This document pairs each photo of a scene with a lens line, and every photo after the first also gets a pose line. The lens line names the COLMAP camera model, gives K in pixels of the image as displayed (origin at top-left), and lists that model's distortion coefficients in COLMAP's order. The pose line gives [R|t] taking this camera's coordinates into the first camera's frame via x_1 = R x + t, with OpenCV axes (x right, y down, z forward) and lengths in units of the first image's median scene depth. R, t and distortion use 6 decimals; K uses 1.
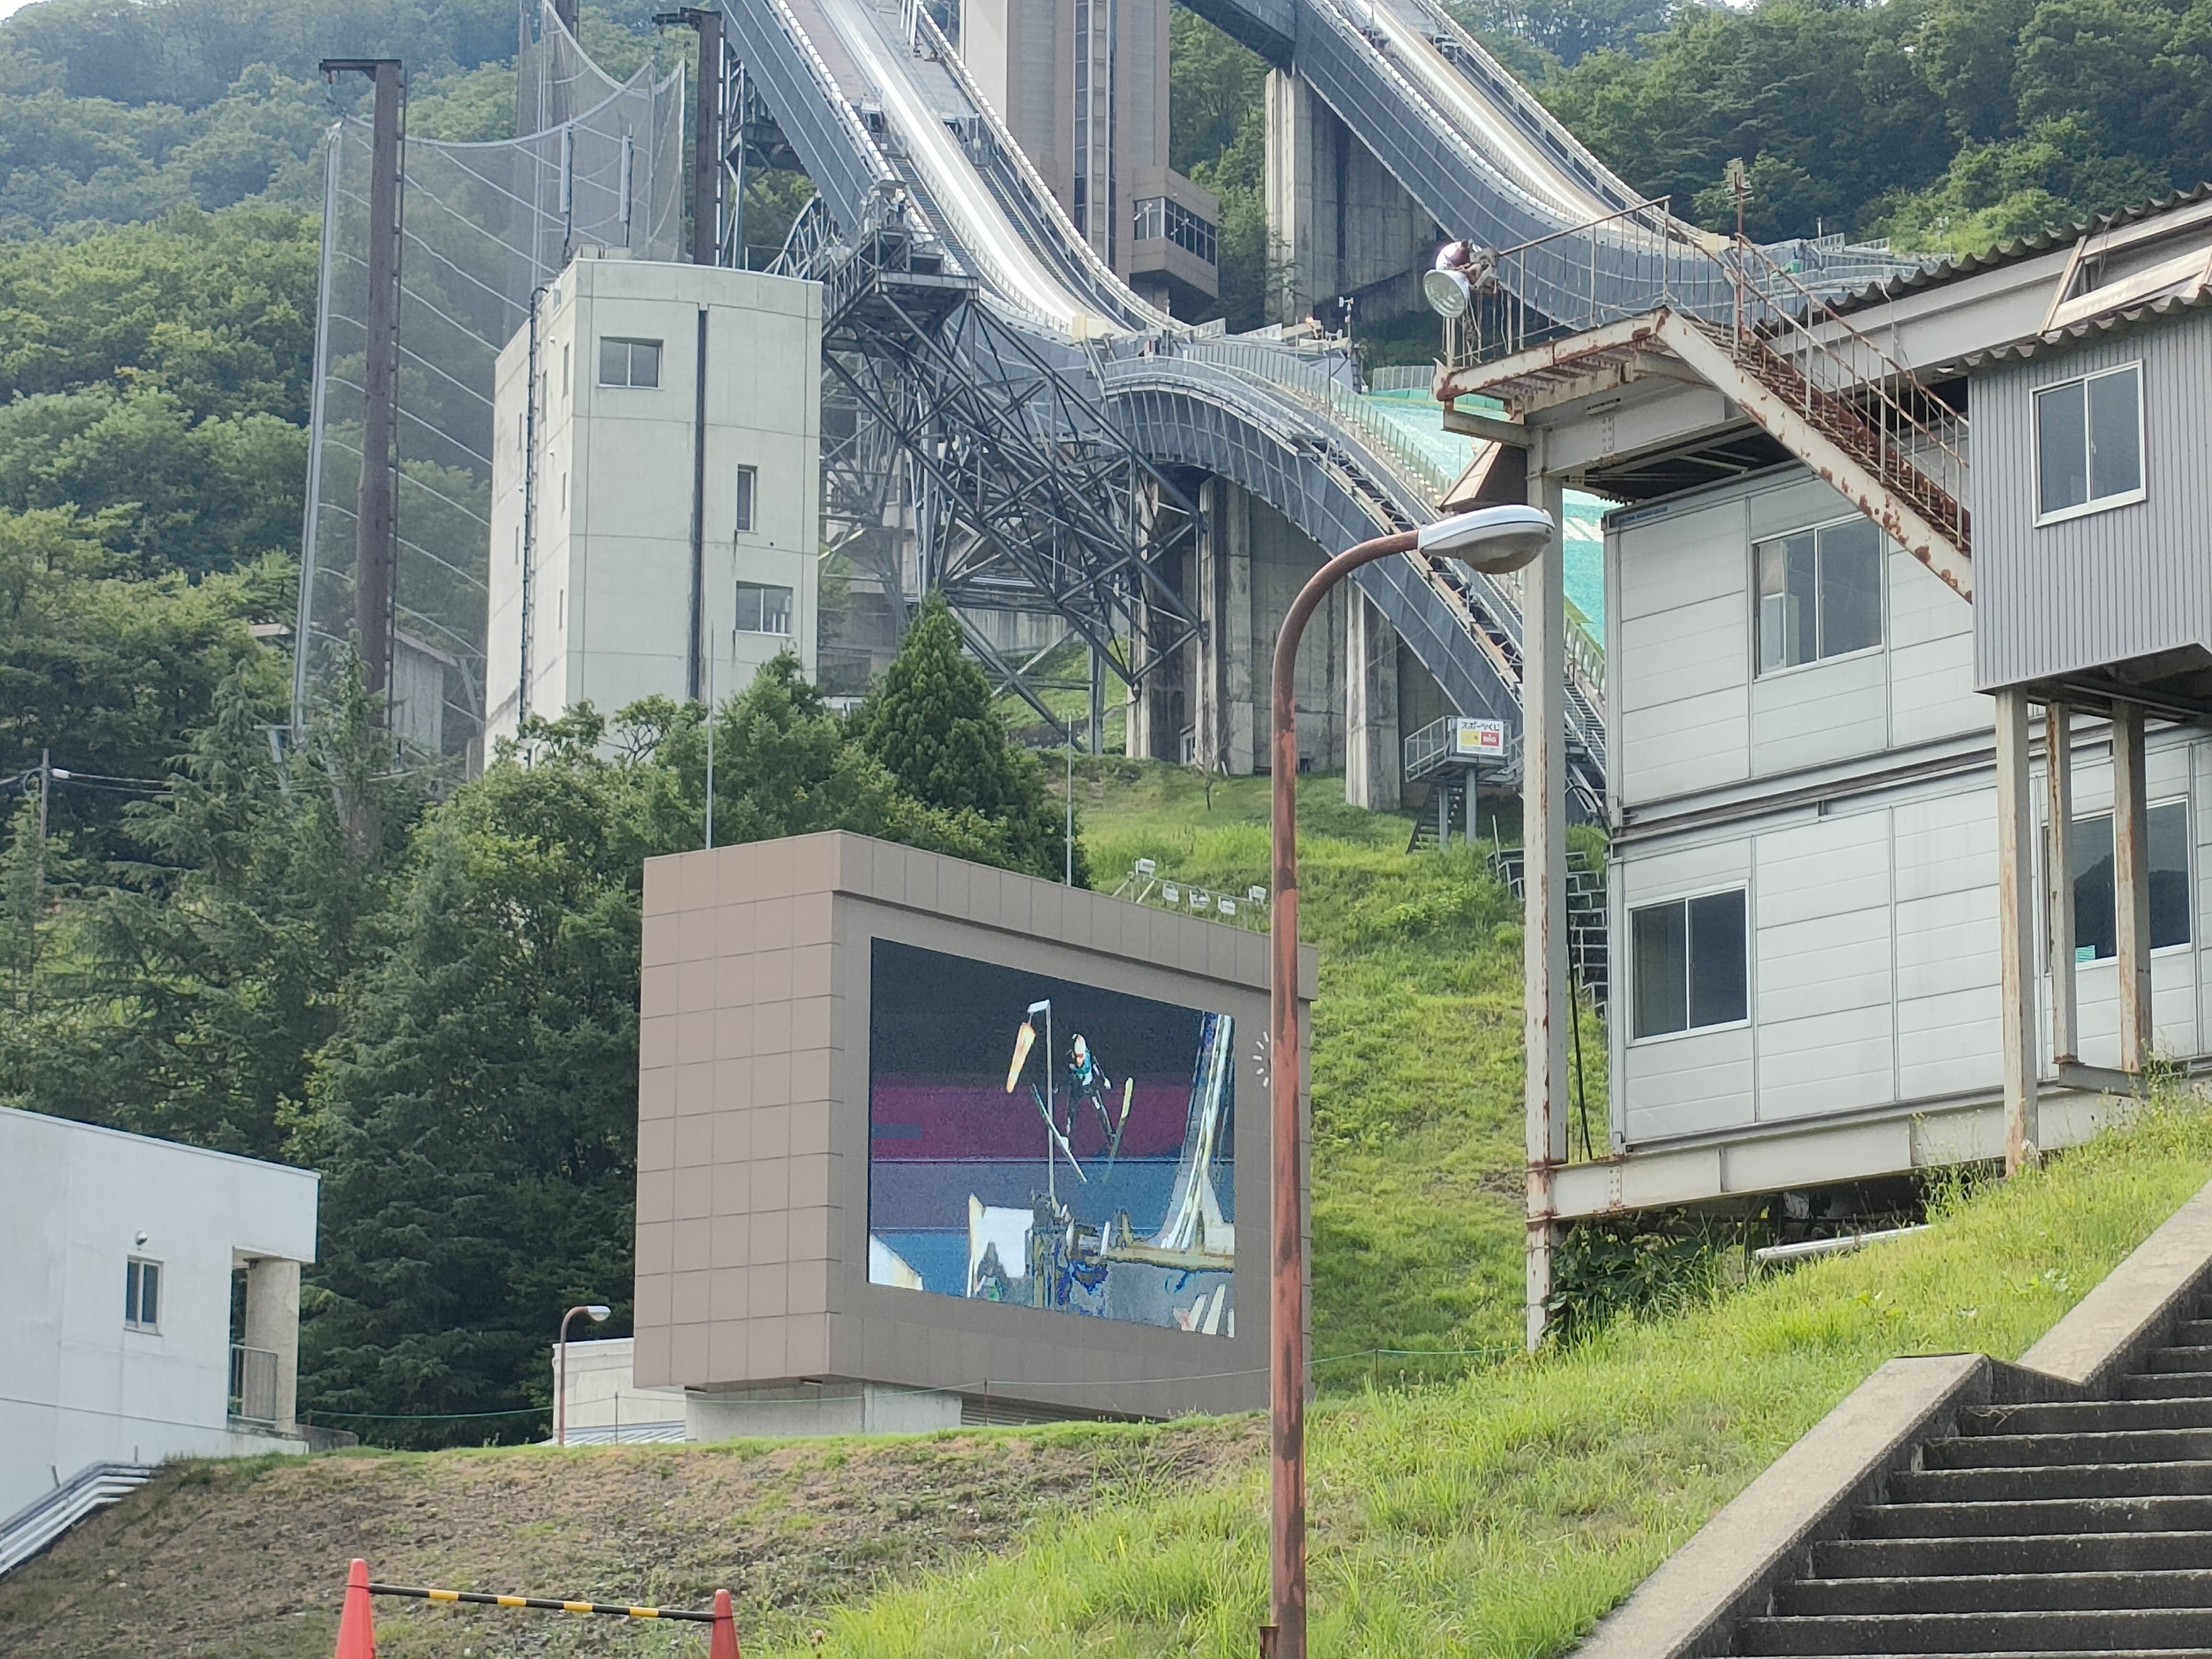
lens RADIAL K [[5709.7, 0, 1110.3], [0, 5709.7, 897.5], [0, 0, 1]] dist [0.007817, 0.239354]
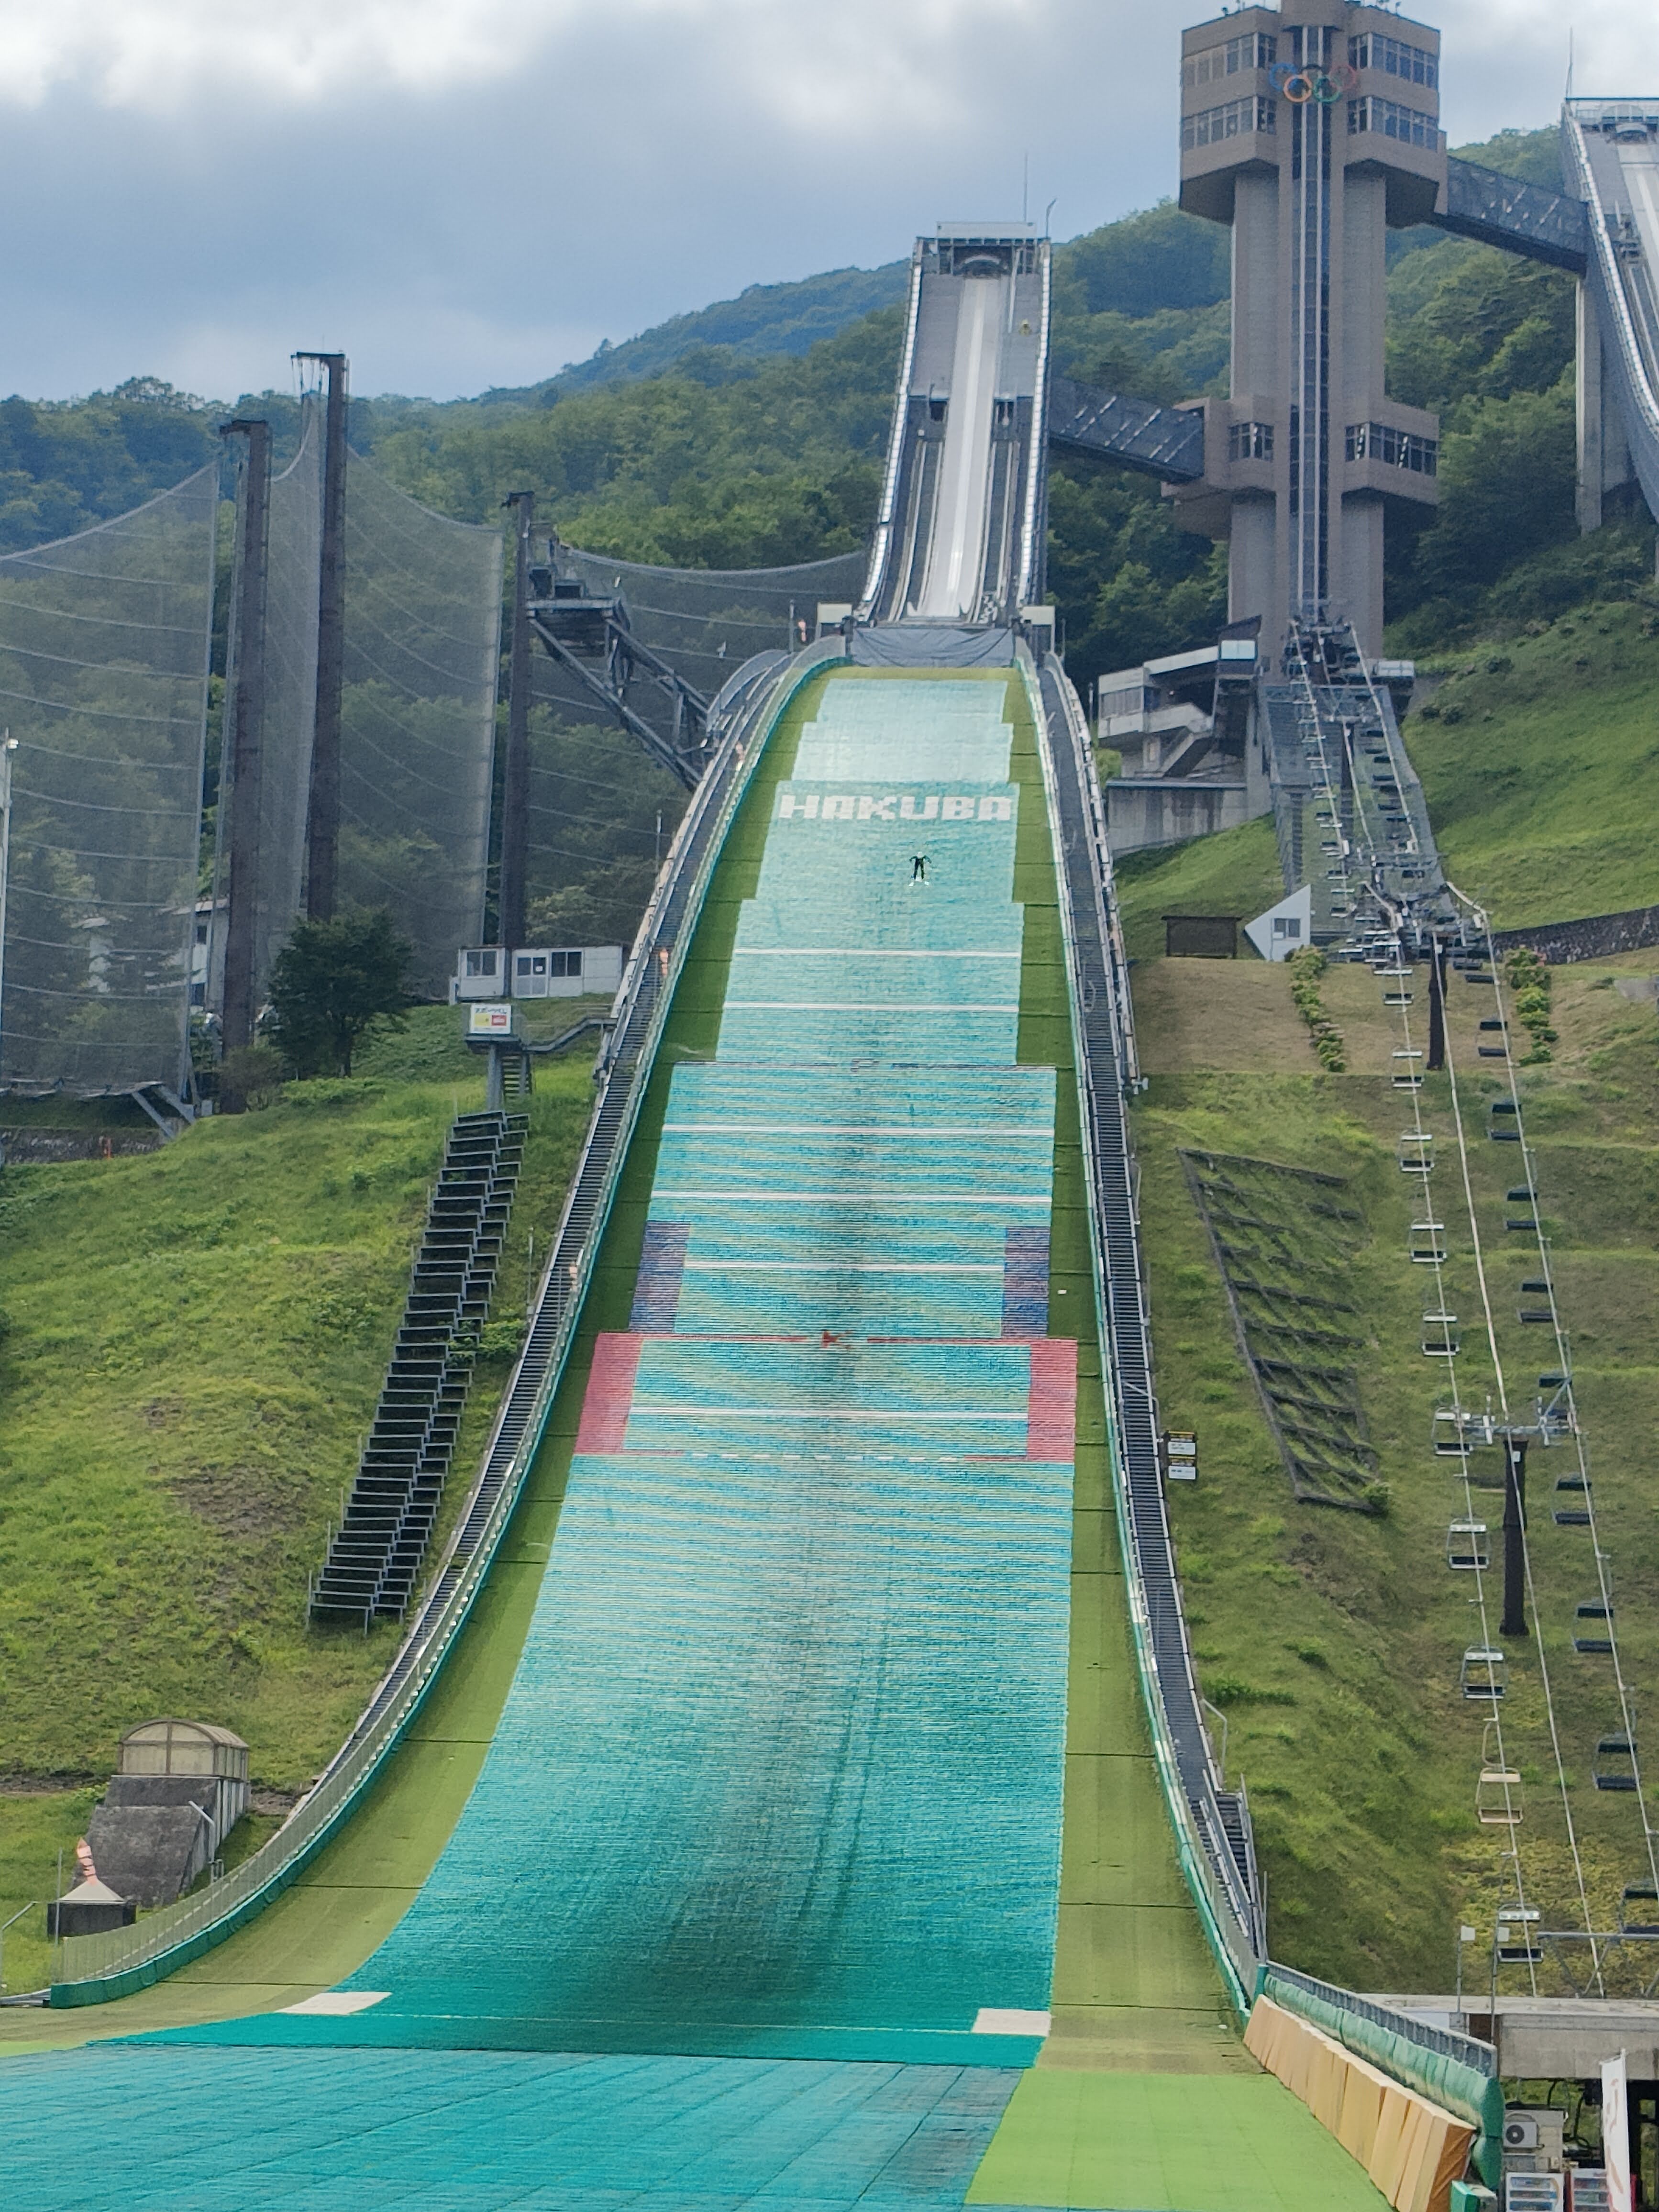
lens RADIAL K [[5269.6, 0, 821.8], [0, 5269.6, 1115.8], [0, 0, 1]] dist [-0.025327, 0.675217]
pose [[0.936481, -0.038255, -0.348625, 0.659292], [0.049645, 0.998483, 0.023794, -0.038381], [0.347186, -0.039590, 0.936960, -0.052137]]
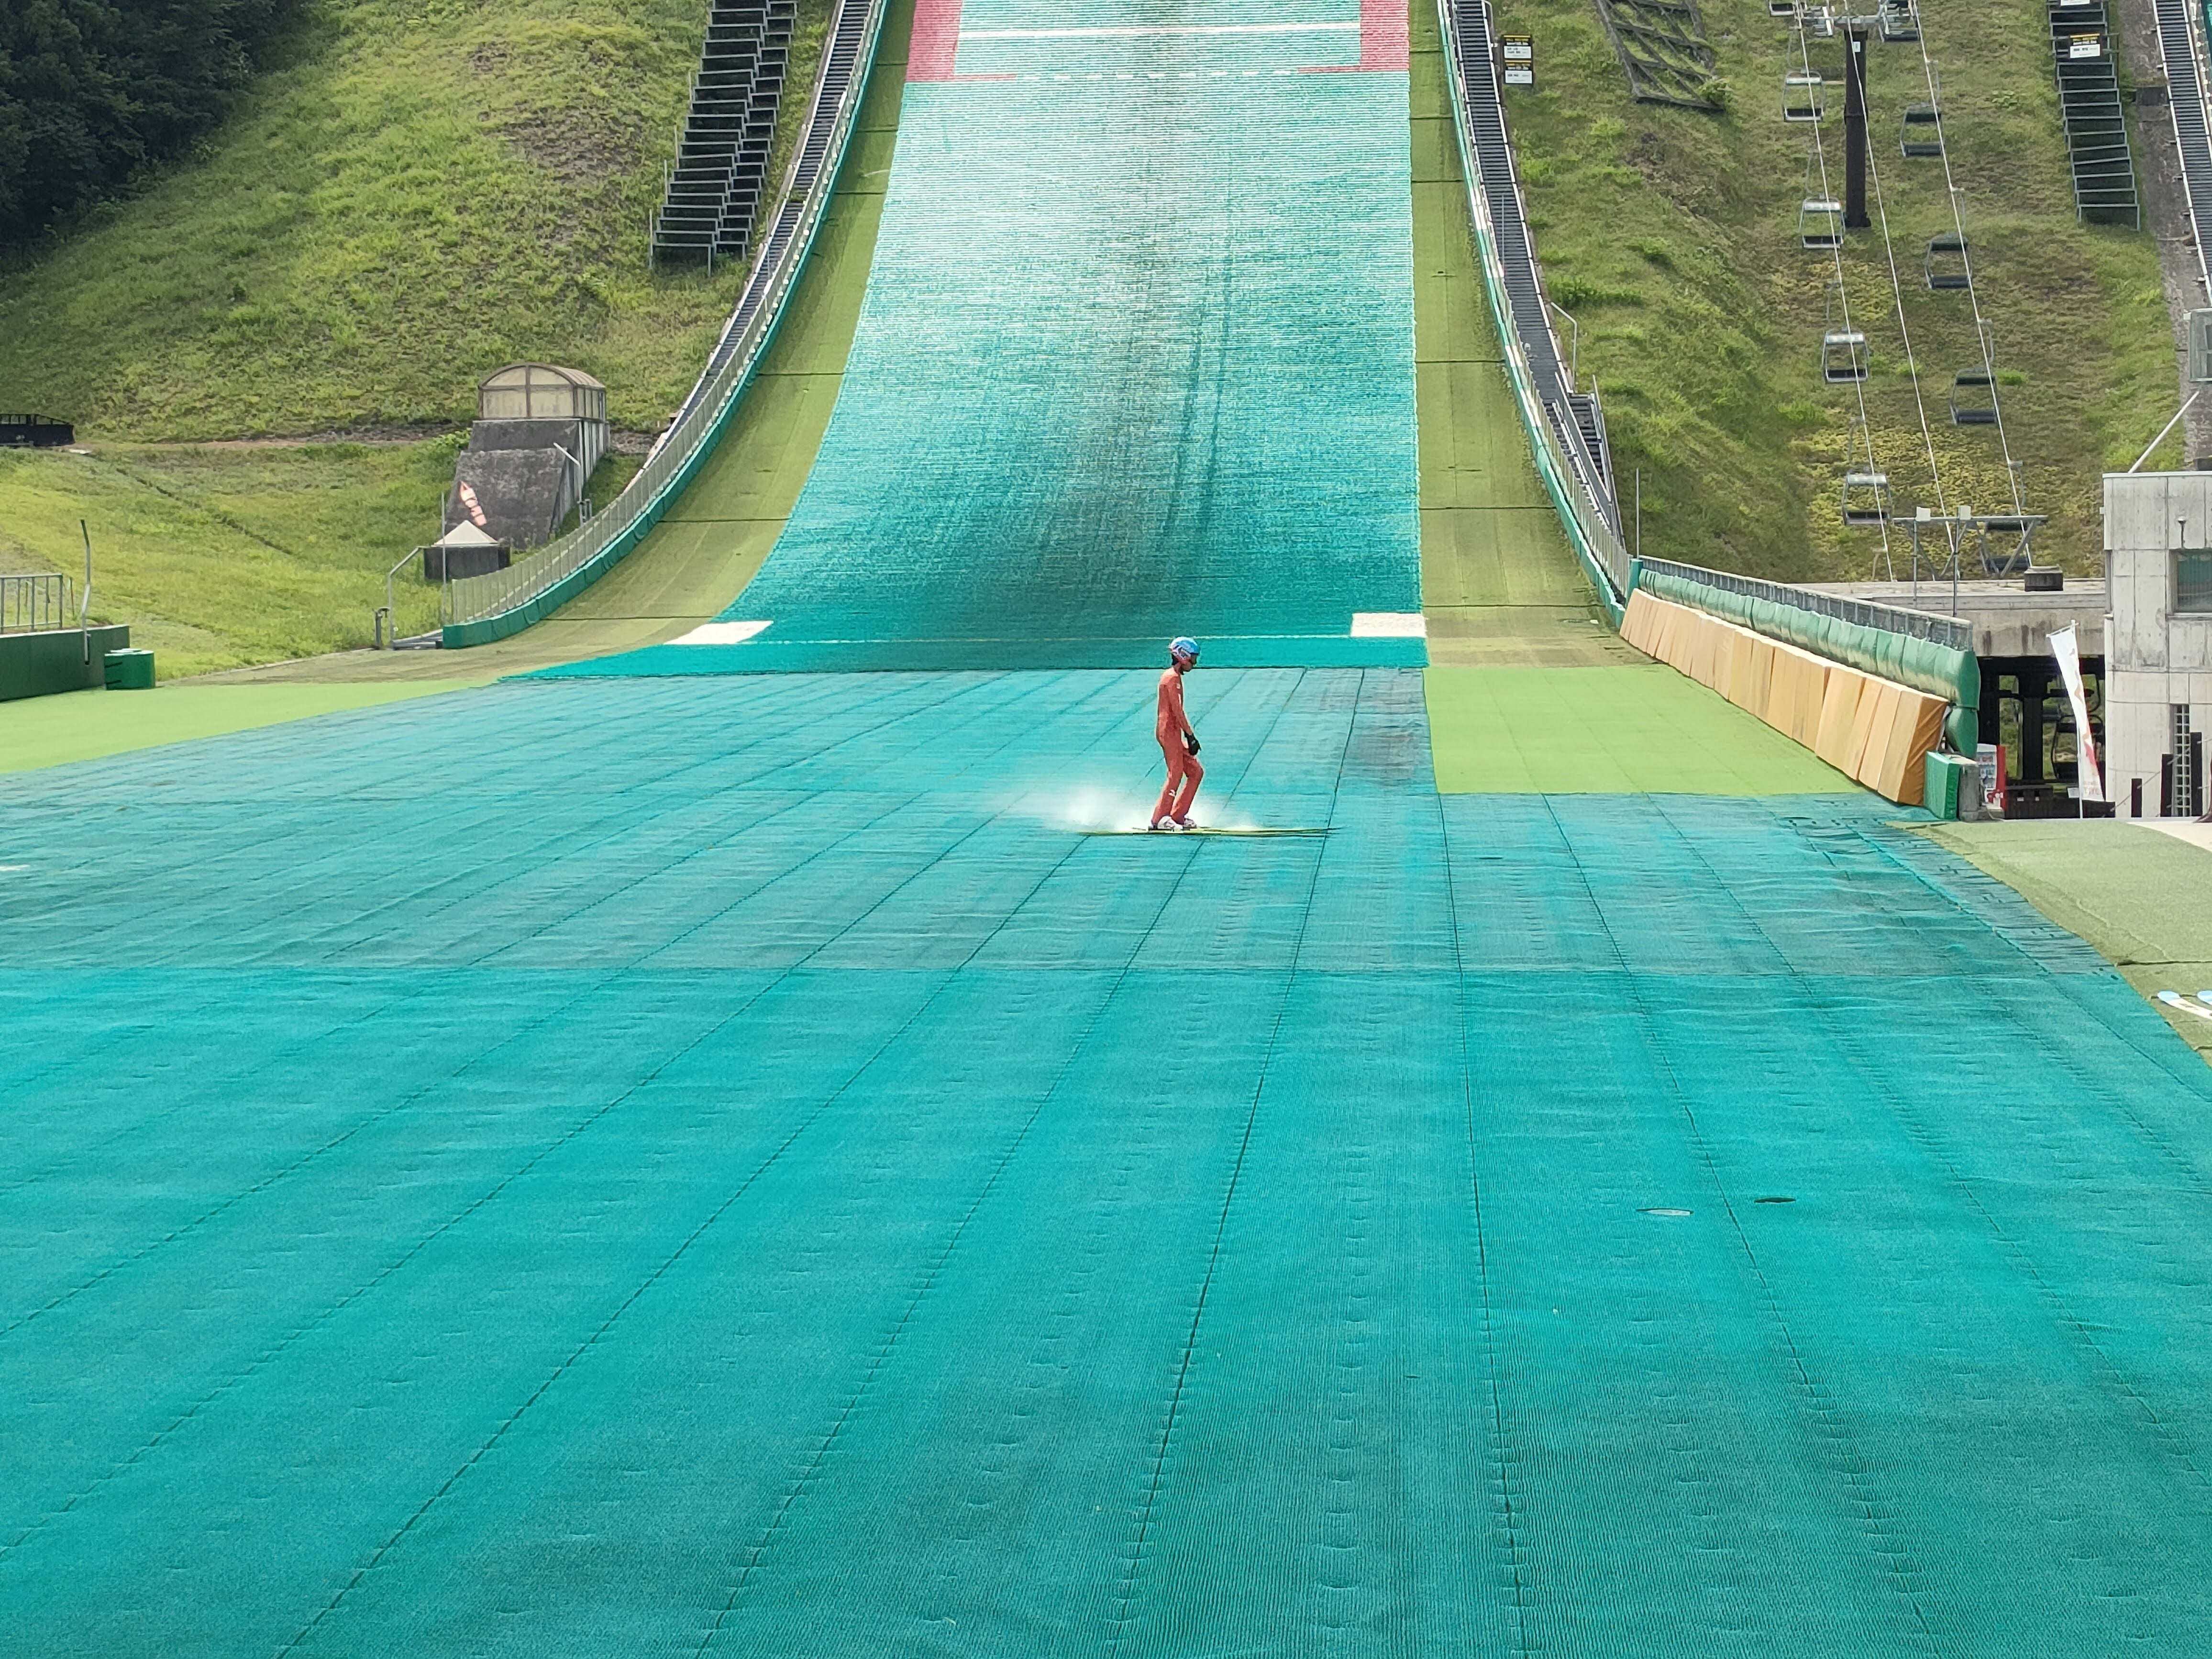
lens RADIAL K [[5269.6, 0, 1118.7], [0, 5269.6, 817.5], [0, 0, 1]] dist [-0.025327, 0.675217]
pose [[0.935922, -0.004048, -0.352185, 0.648996], [0.088754, 0.970376, 0.224709, -0.037934], [0.340842, -0.241568, 0.908555, -0.057184]]
